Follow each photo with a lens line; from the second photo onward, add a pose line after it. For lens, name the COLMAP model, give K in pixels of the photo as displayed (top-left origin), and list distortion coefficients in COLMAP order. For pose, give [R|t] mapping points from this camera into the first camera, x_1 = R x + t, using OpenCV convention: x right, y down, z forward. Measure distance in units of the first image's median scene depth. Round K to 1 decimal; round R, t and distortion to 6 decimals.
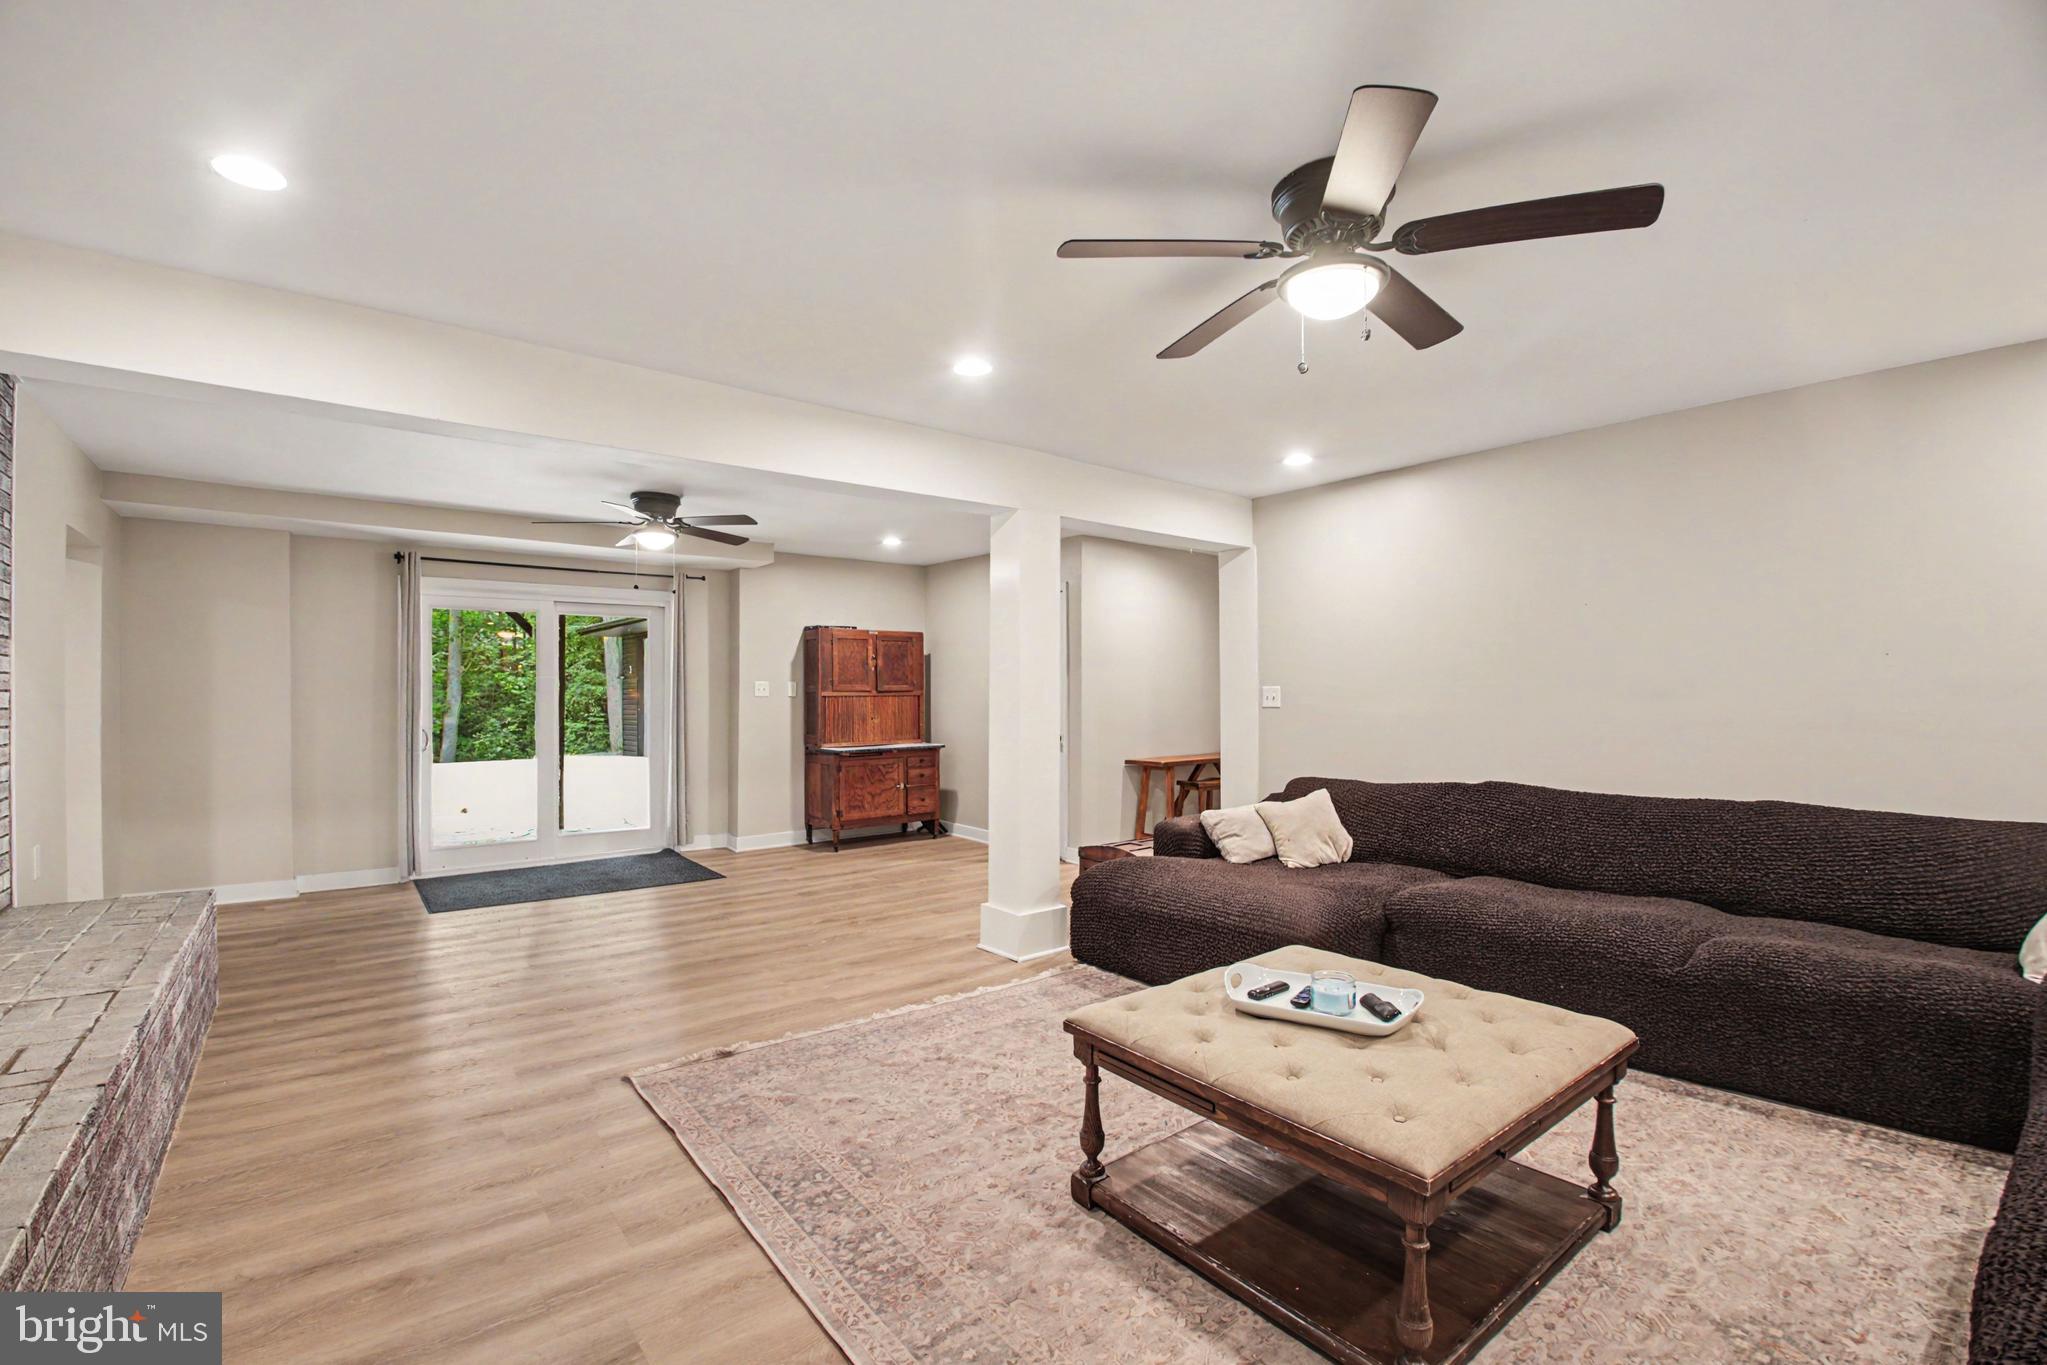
lens RADIAL K [[887.3, 0, 1014.7], [0, 887.3, 684.0], [0, 0, 1]] dist [-0.030090, -0.000608]
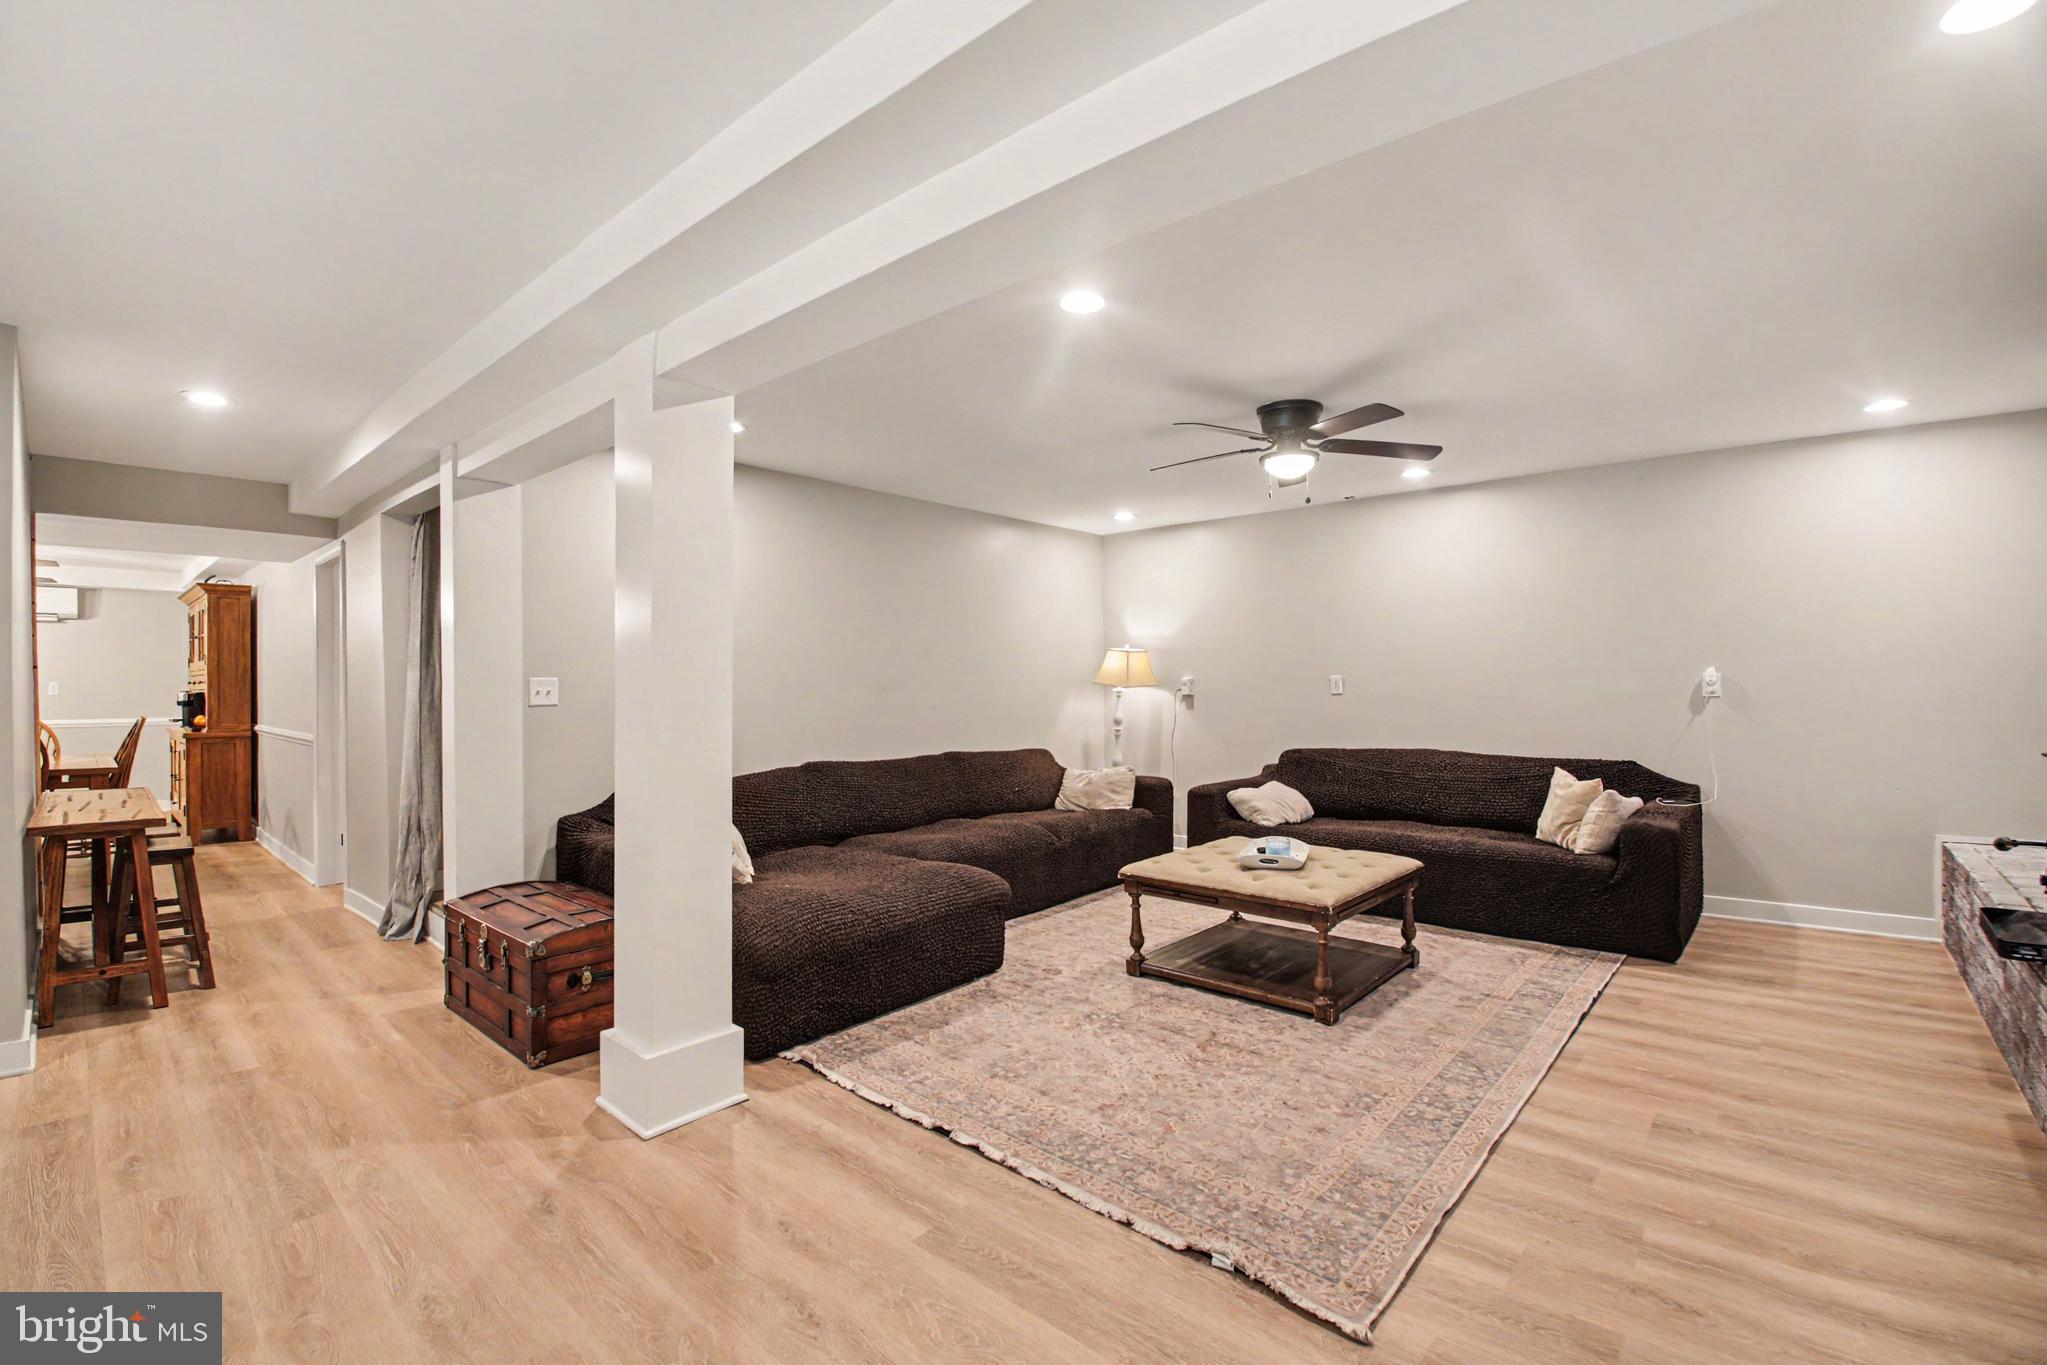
lens RADIAL K [[887.9, 0, 1034.9], [0, 887.9, 679.4], [0, 0, 1]] dist [-0.029587, -0.007433]
pose [[-0.188245, 0.009505, 0.982076, -1.054093], [-0.003554, 0.999940, -0.010359, 0.020765], [-0.982116, -0.005440, -0.188200, 1.442903]]
